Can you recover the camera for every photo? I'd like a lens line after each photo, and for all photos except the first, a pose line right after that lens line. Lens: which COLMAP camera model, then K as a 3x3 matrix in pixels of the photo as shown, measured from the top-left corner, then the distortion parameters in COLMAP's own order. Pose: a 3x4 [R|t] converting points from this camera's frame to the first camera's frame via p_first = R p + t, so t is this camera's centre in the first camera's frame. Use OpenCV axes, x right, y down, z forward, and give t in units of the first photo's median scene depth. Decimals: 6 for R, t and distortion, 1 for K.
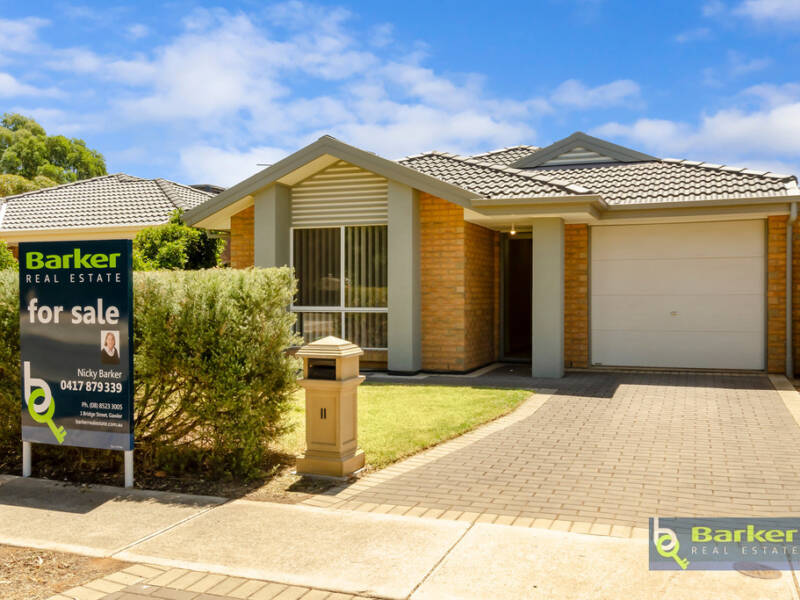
lens RADIAL K [[761.7, 0, 400.0], [0, 761.7, 300.0], [0, 0, 1]] dist [0.000603, 0.003267]
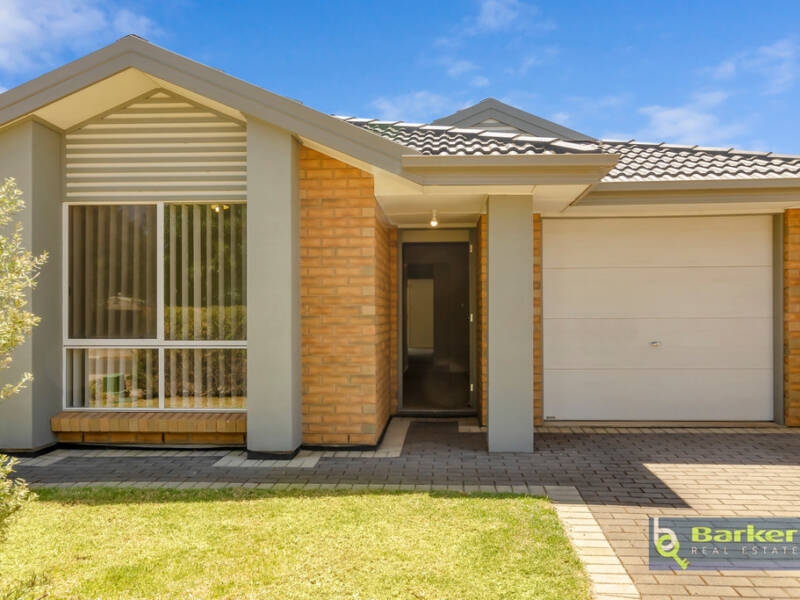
lens RADIAL K [[691.4, 0, 399.8], [0, 691.4, 314.8], [0, 0, 1]] dist [0.003867, 0.006534]
pose [[0.956857, -0.000919, 0.290559, -0.056532], [0.003410, 0.999962, -0.008070, -0.005666], [-0.290541, 0.008713, 0.956823, 0.459107]]
